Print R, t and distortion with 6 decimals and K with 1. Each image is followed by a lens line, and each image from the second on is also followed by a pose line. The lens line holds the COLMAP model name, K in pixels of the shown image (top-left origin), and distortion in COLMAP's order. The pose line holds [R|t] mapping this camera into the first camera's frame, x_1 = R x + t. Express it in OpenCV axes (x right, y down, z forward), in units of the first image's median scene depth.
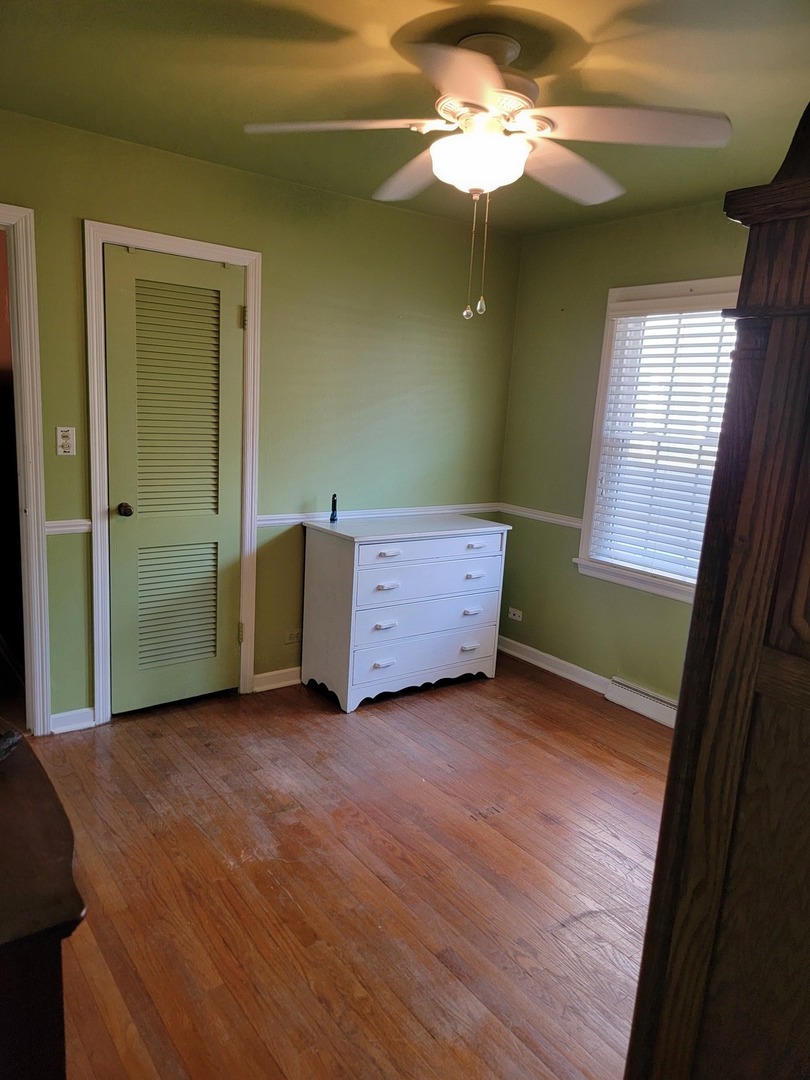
lens RADIAL K [[743.1, 0, 427.8], [0, 743.1, 542.8], [0, 0, 1]] dist [0.096447, -0.080100]
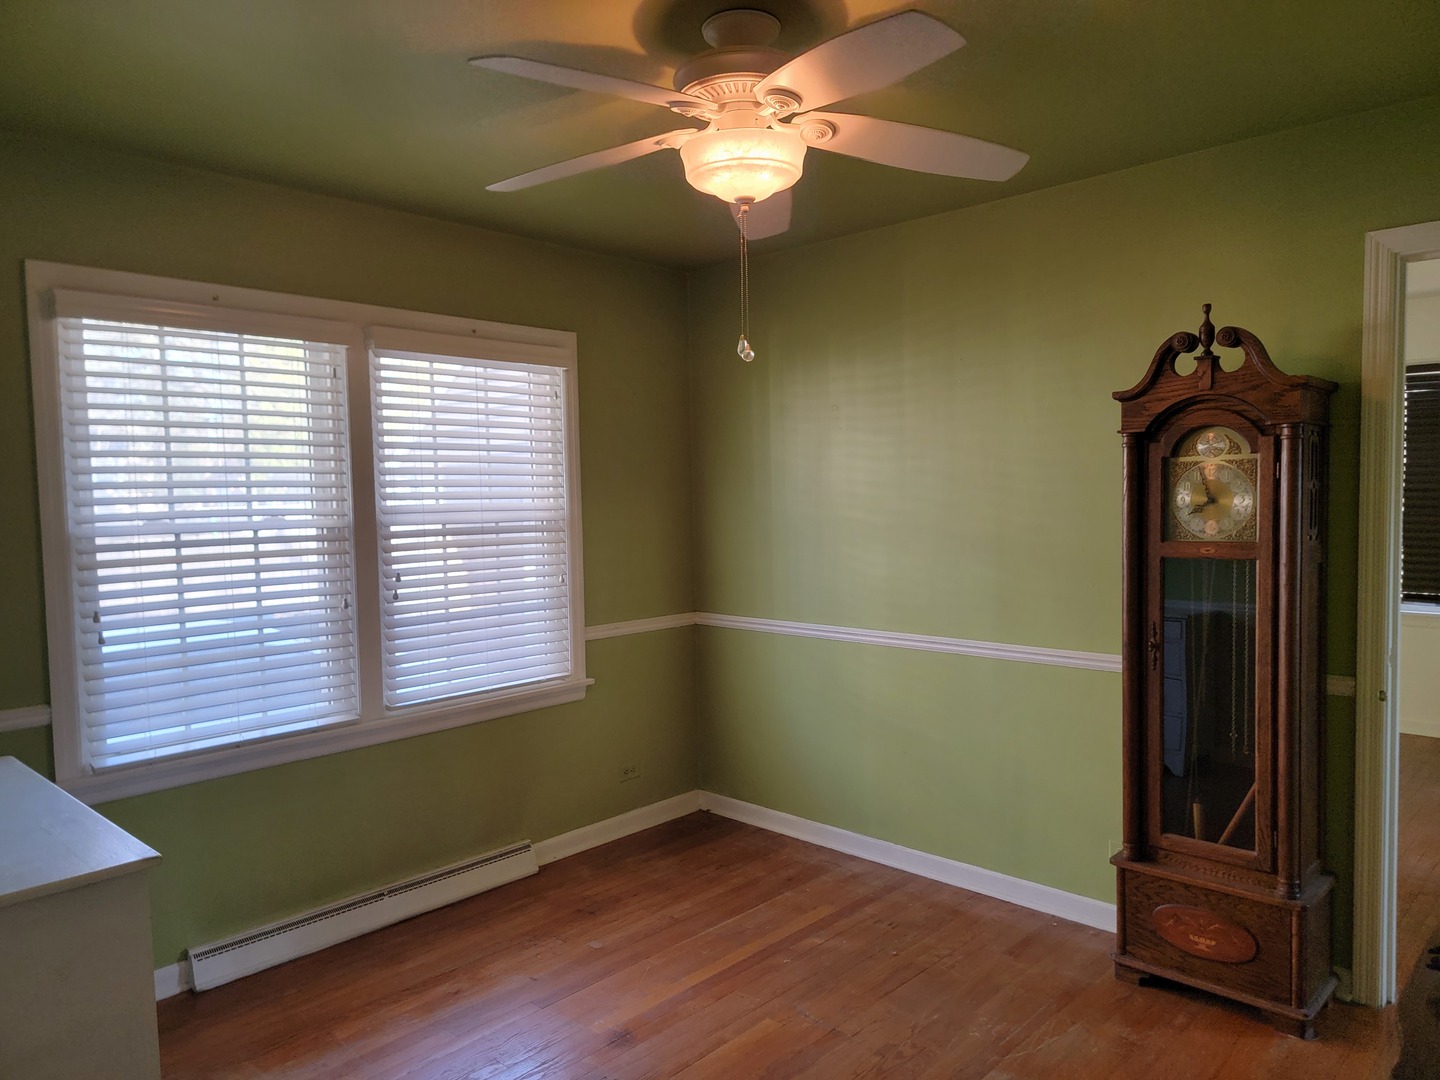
lens RADIAL K [[990.9, 0, 719.9], [0, 990.9, 551.9], [0, 0, 1]] dist [0.096447, -0.080100]
pose [[-0.137574, -0.120925, 0.983082, -0.572660], [0.195325, 0.969718, 0.146615, -0.160725], [-0.971042, 0.212191, -0.109788, 0.698600]]
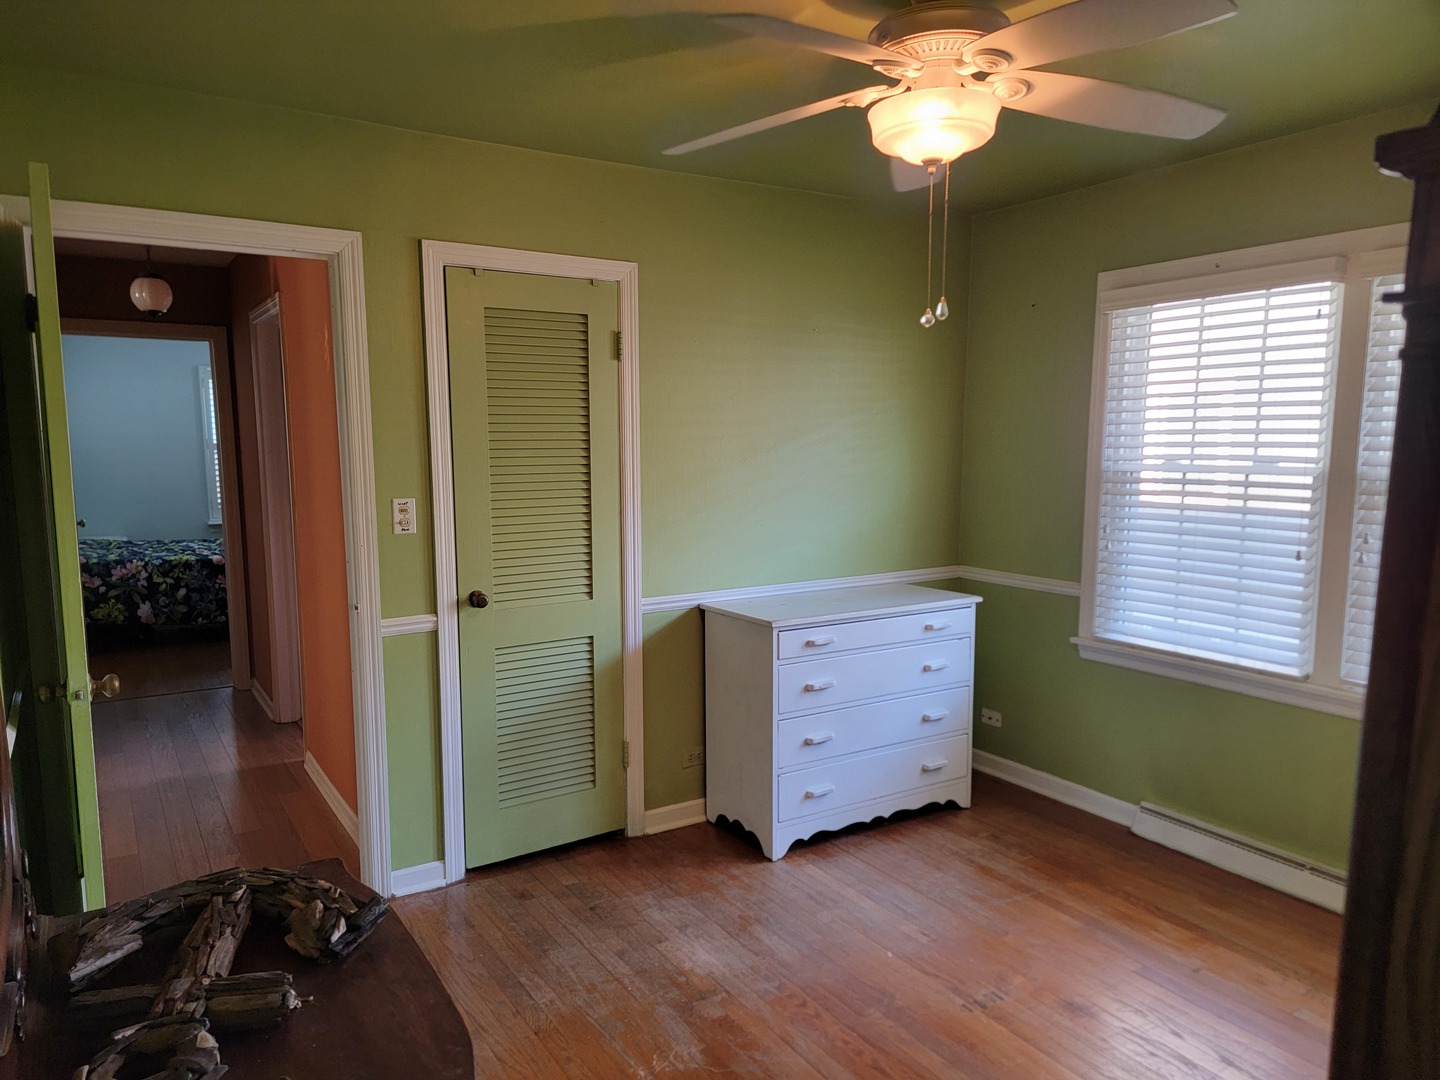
lens RADIAL K [[990.9, 0, 742.9], [0, 990.9, 561.5], [0, 0, 1]] dist [0.096447, -0.080100]
pose [[0.995274, -0.048690, -0.084015, -0.041040], [0.043350, 0.996992, -0.064251, -0.004960], [0.086890, 0.060305, 0.994391, -0.001022]]
